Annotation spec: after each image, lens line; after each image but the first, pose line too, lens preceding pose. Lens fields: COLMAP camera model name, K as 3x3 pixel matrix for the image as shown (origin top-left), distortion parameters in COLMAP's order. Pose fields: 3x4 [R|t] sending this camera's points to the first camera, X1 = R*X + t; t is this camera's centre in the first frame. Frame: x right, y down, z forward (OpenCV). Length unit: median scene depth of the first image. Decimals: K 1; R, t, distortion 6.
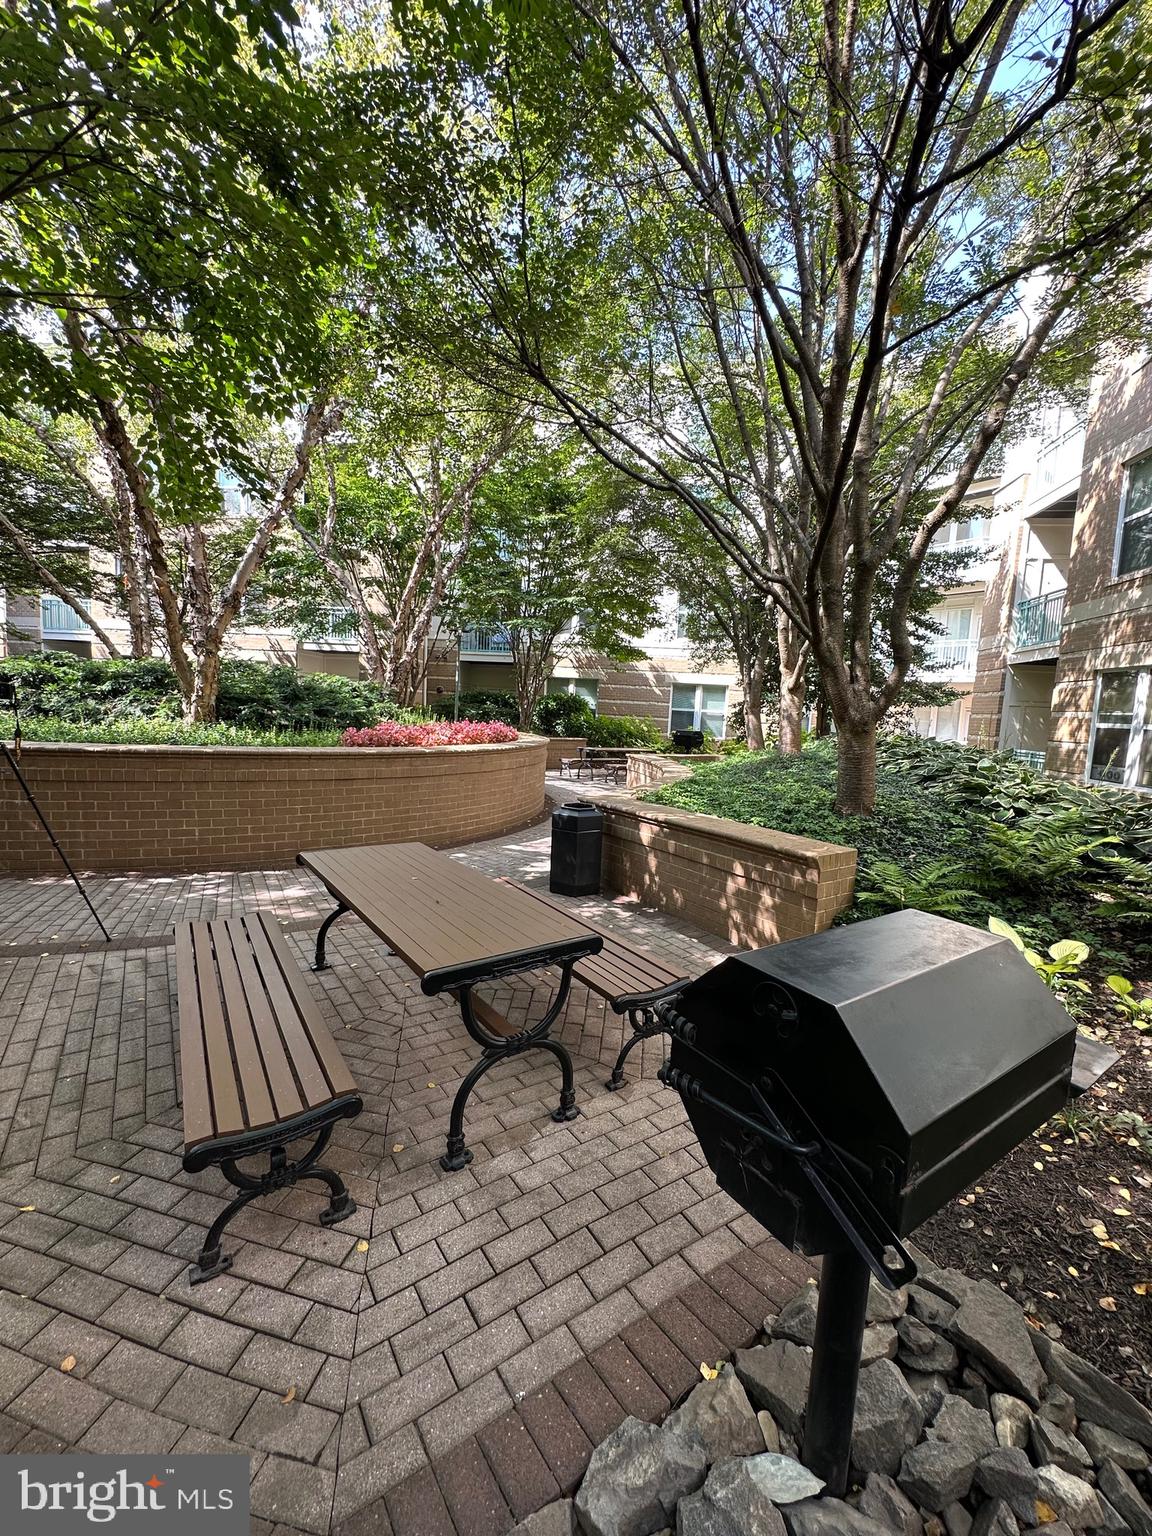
lens RADIAL K [[615.5, 0, 572.2], [0, 615.5, 771.6], [0, 0, 1]] dist [0.006334, 0.000034]
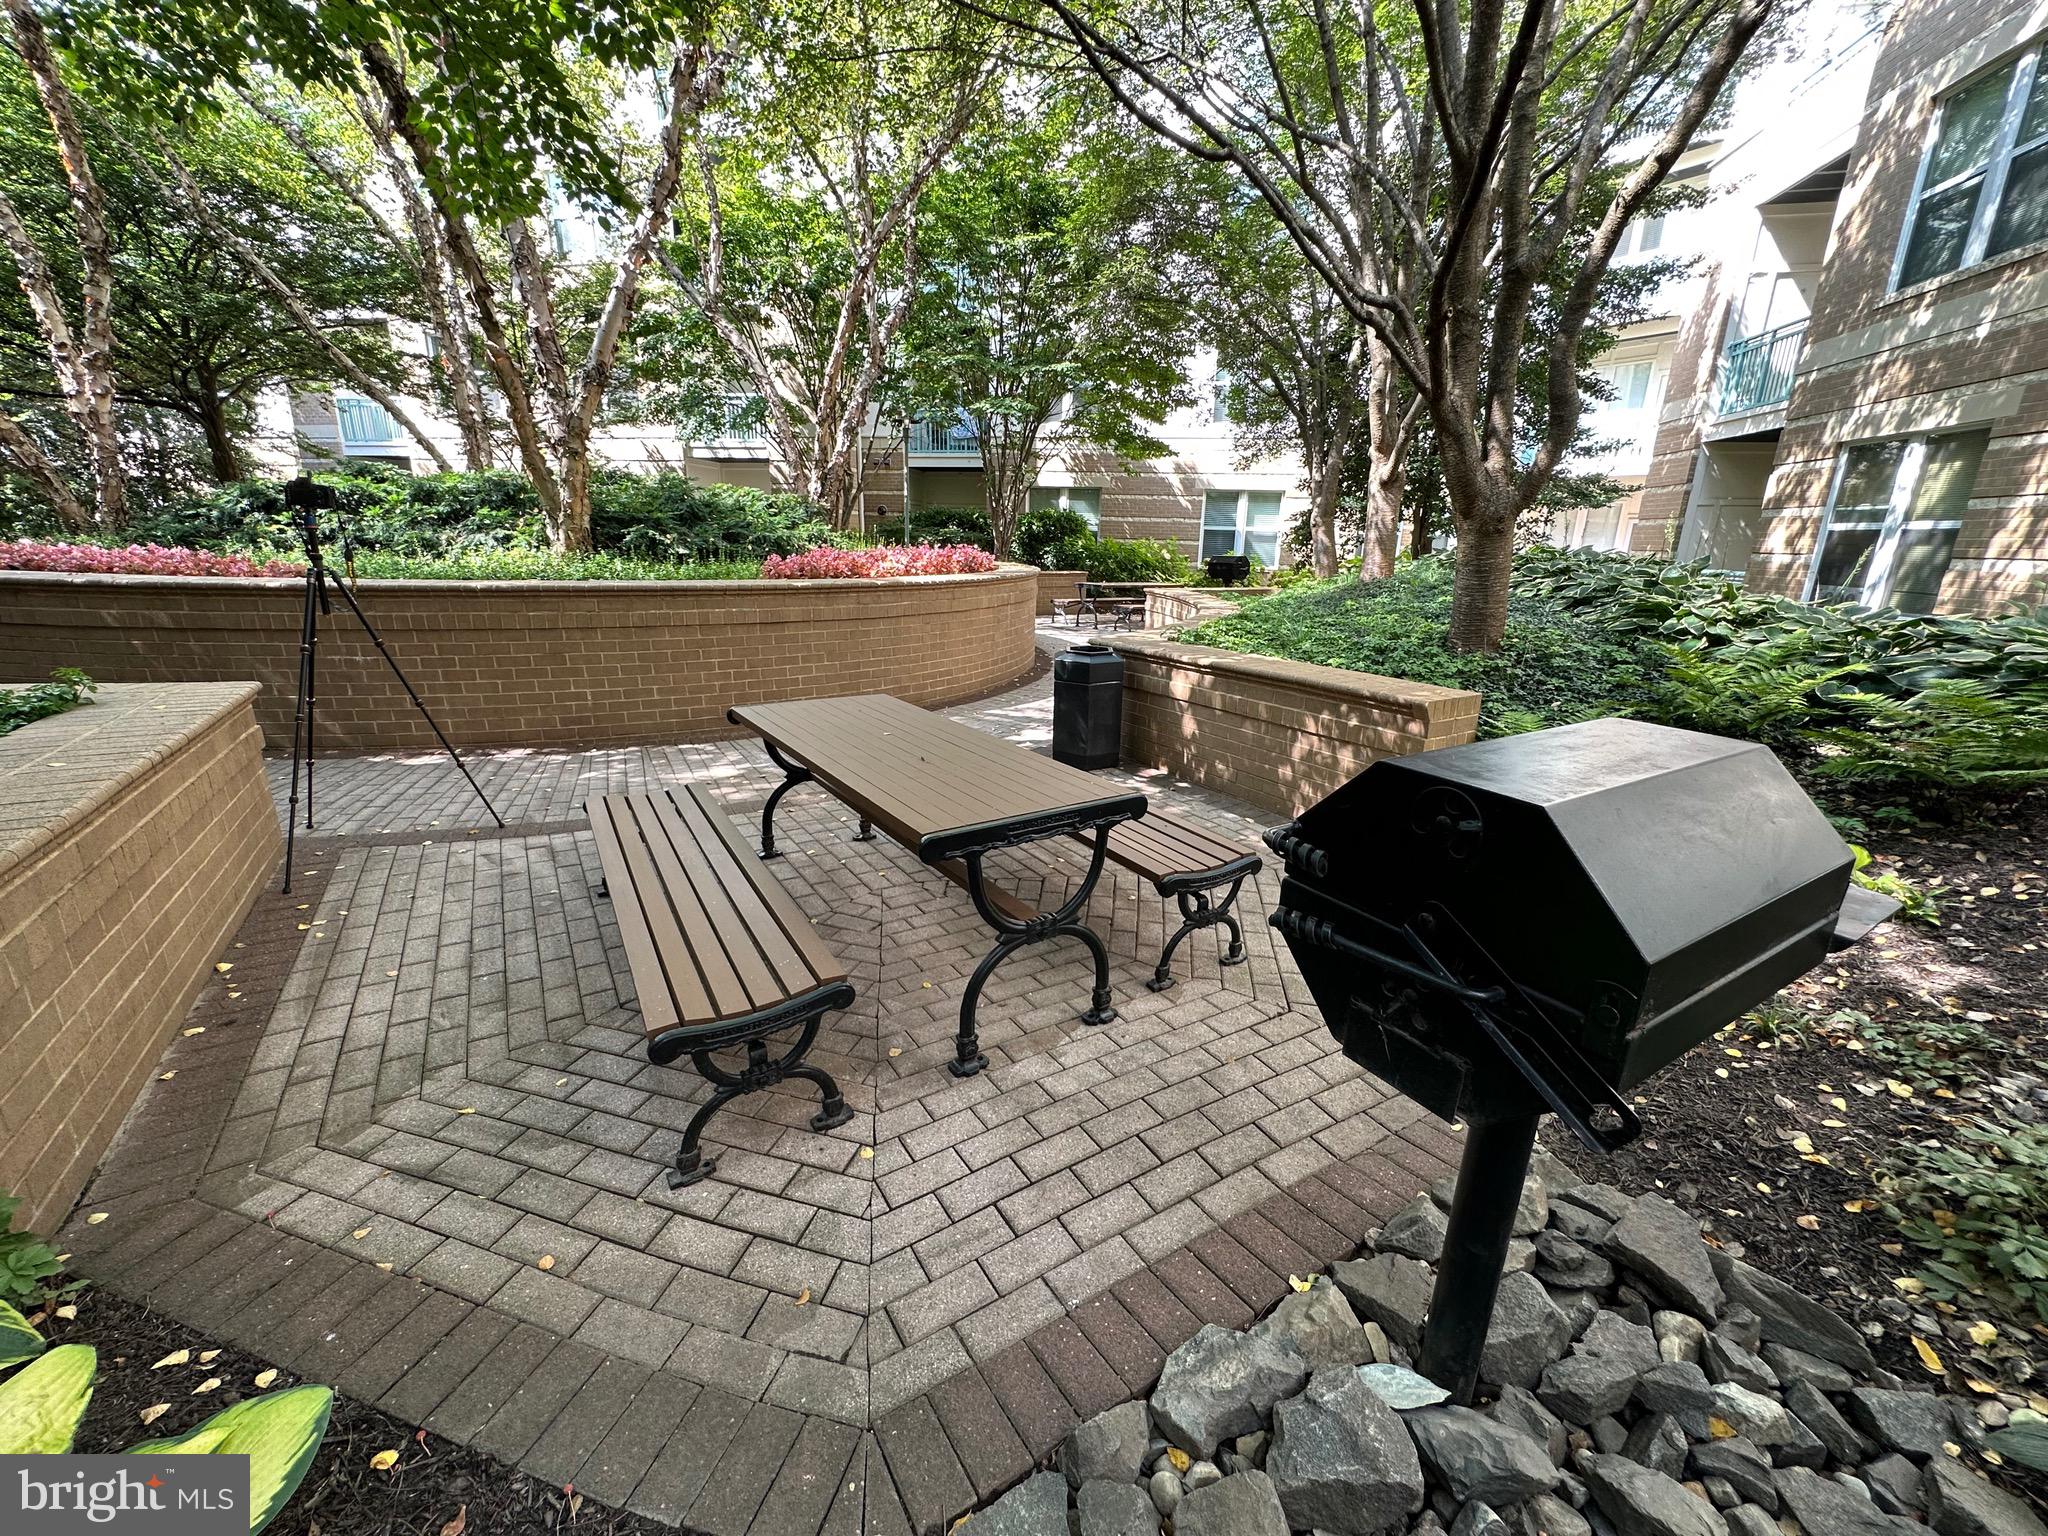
lens RADIAL K [[820.7, 0, 1023.5], [0, 820.7, 770.7], [0, 0, 1]] dist [0.006334, 0.000034]
pose [[0.998670, -0.016179, -0.048959, -0.028029], [0.024379, 0.984824, 0.171836, 0.033993], [0.045436, -0.172801, 0.983908, 0.008137]]
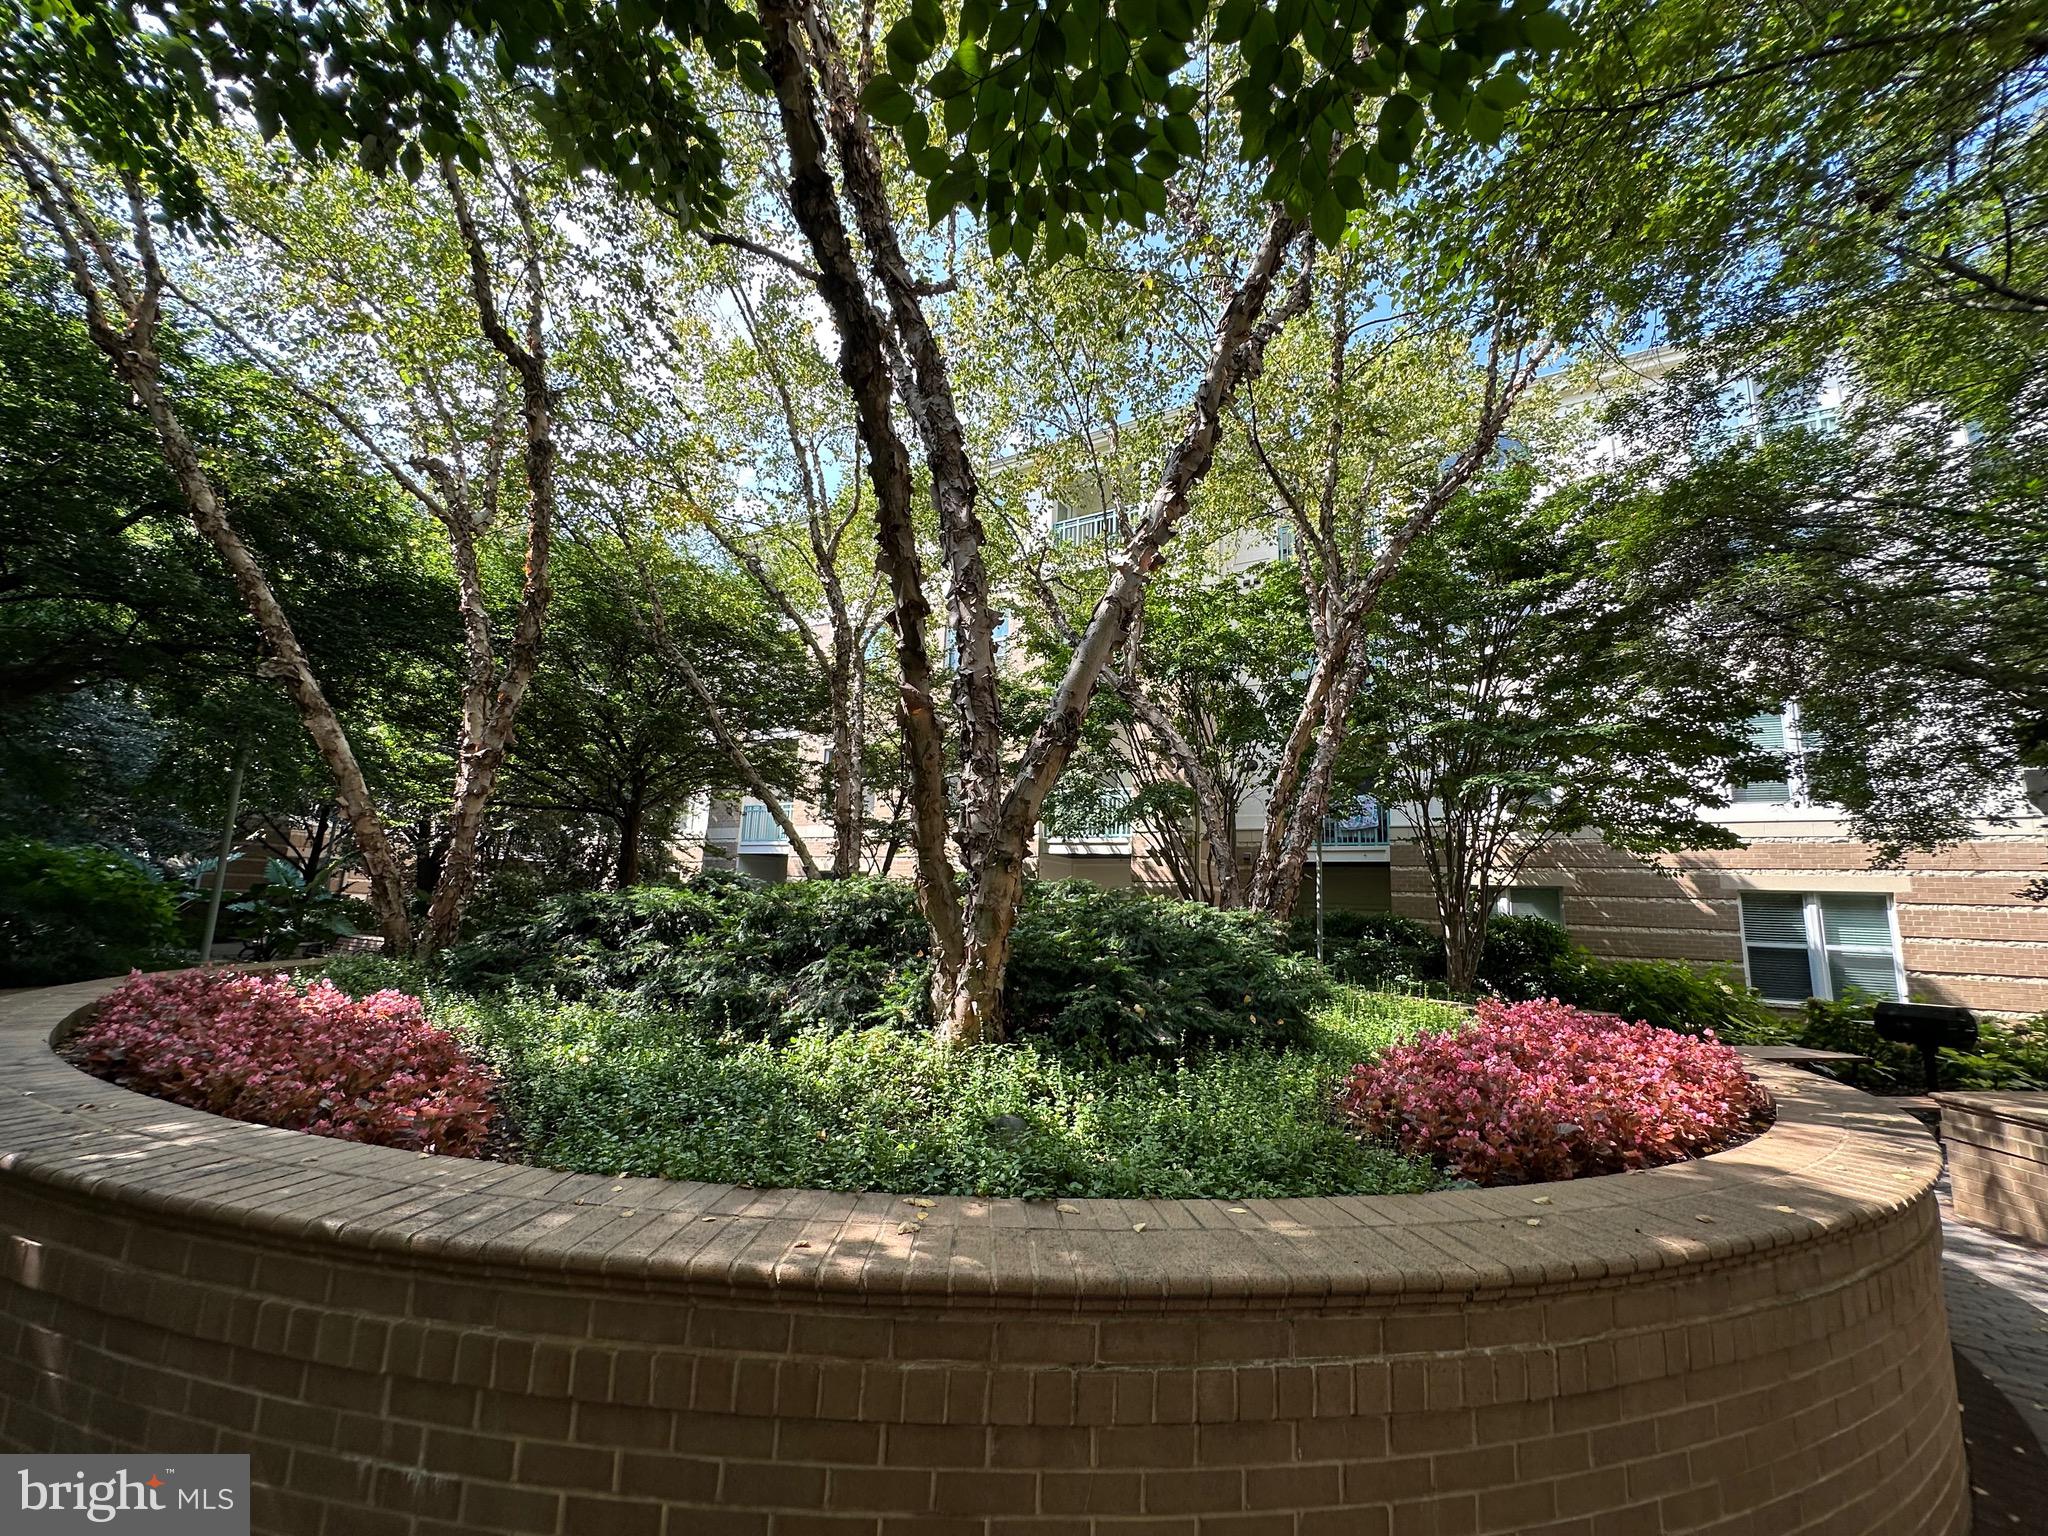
lens RADIAL K [[820.7, 0, 1023.5], [0, 820.7, 770.7], [0, 0, 1]] dist [0.006334, 0.000034]
pose [[0.927929, -0.077246, -0.364666, -0.591156], [-0.030956, 0.958945, -0.281899, -0.154327], [0.371470, 0.272871, 0.887441, 0.809774]]
